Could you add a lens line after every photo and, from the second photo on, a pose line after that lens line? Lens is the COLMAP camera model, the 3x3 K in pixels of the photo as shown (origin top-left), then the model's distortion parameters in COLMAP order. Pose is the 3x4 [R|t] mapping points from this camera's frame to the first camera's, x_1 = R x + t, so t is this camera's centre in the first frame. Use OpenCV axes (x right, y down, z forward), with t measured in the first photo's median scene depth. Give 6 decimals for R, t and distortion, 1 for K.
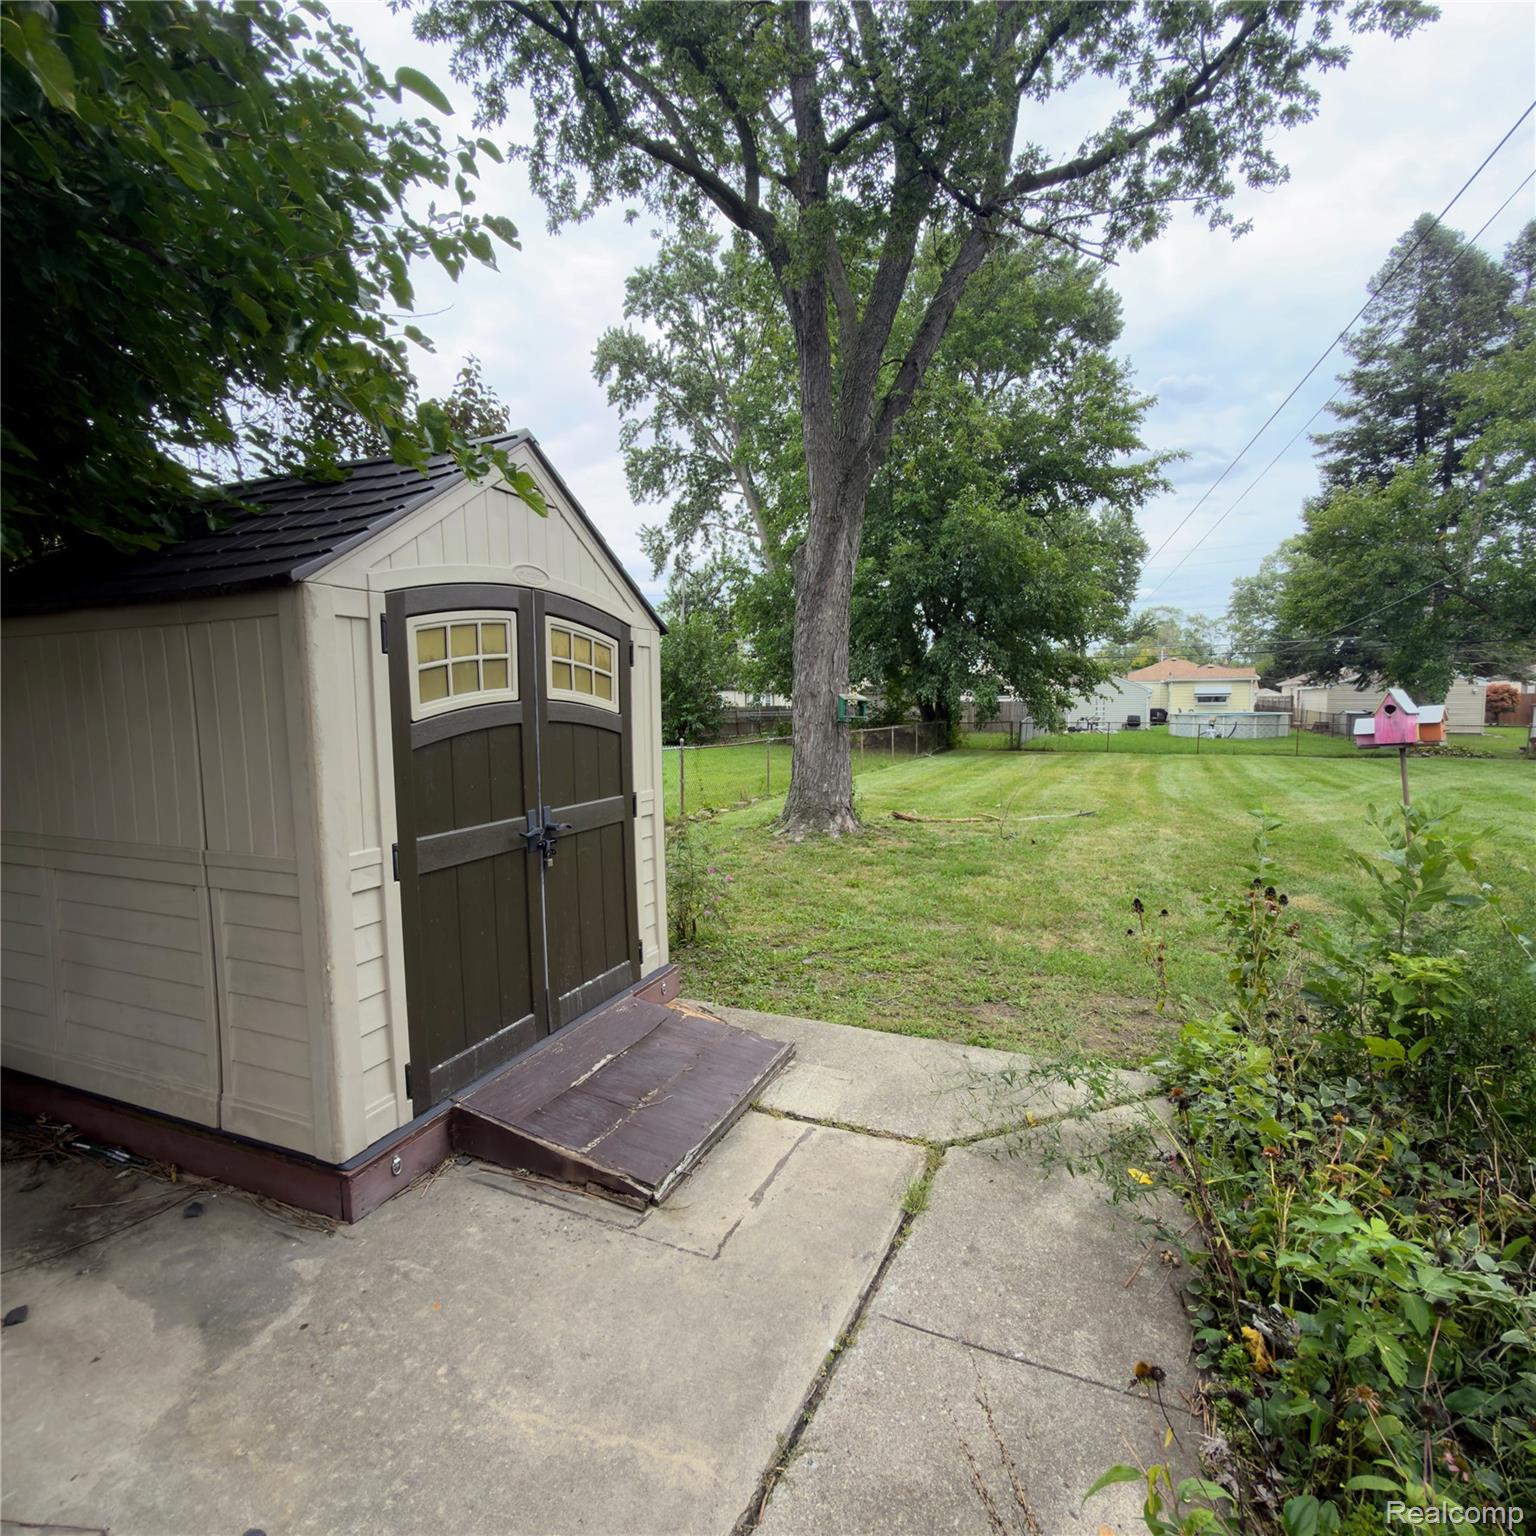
lens RADIAL K [[816.8, 0, 768.0], [0, 816.8, 768.0], [0, 0, 1]] dist [0.003968, -0.000816]
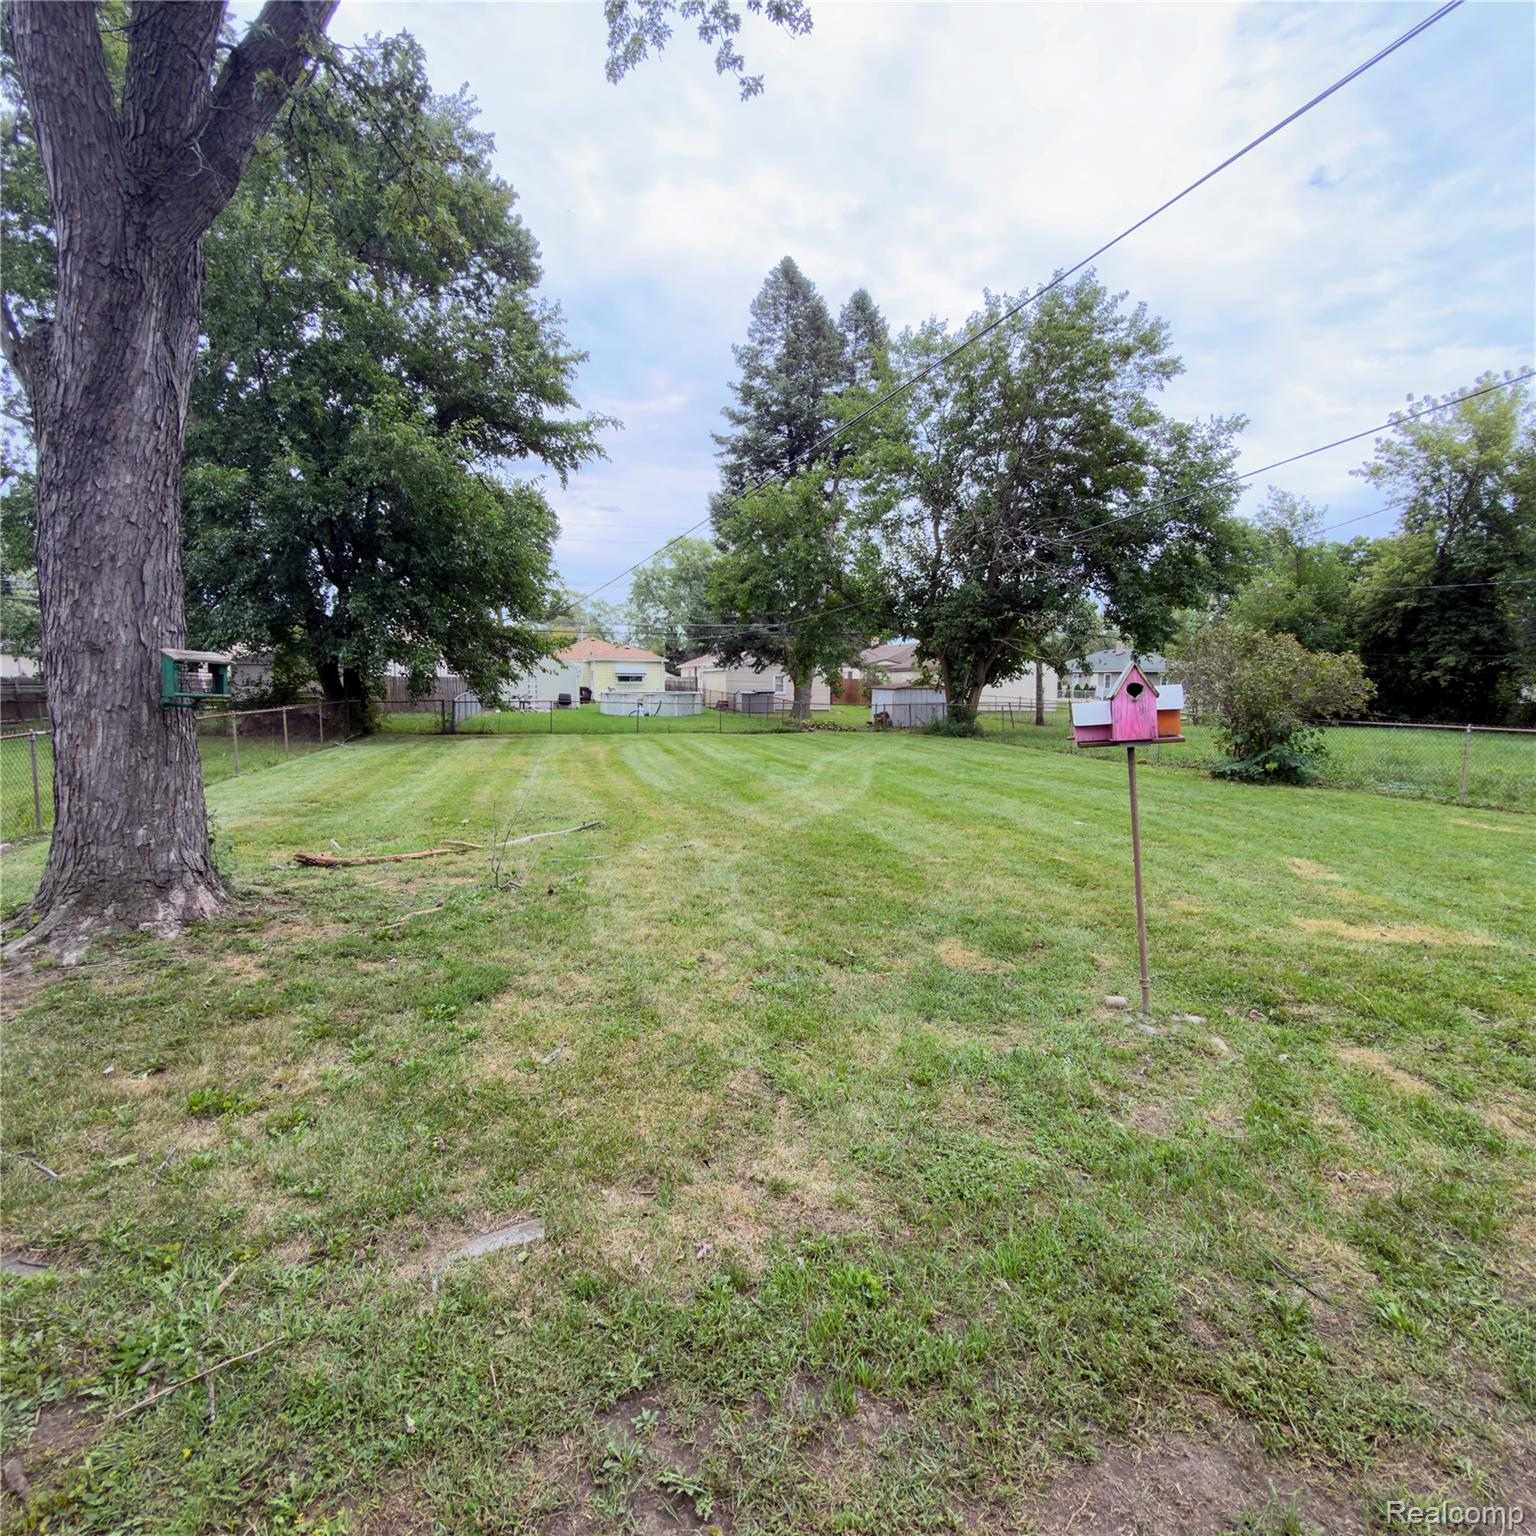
lens RADIAL K [[816.8, 0, 768.0], [0, 816.8, 768.0], [0, 0, 1]] dist [0.003968, -0.000816]
pose [[0.773225, -0.052253, 0.631976, 0.017738], [0.035070, 0.998598, 0.039658, -0.008238], [-0.633162, -0.008502, 0.773973, 0.126375]]
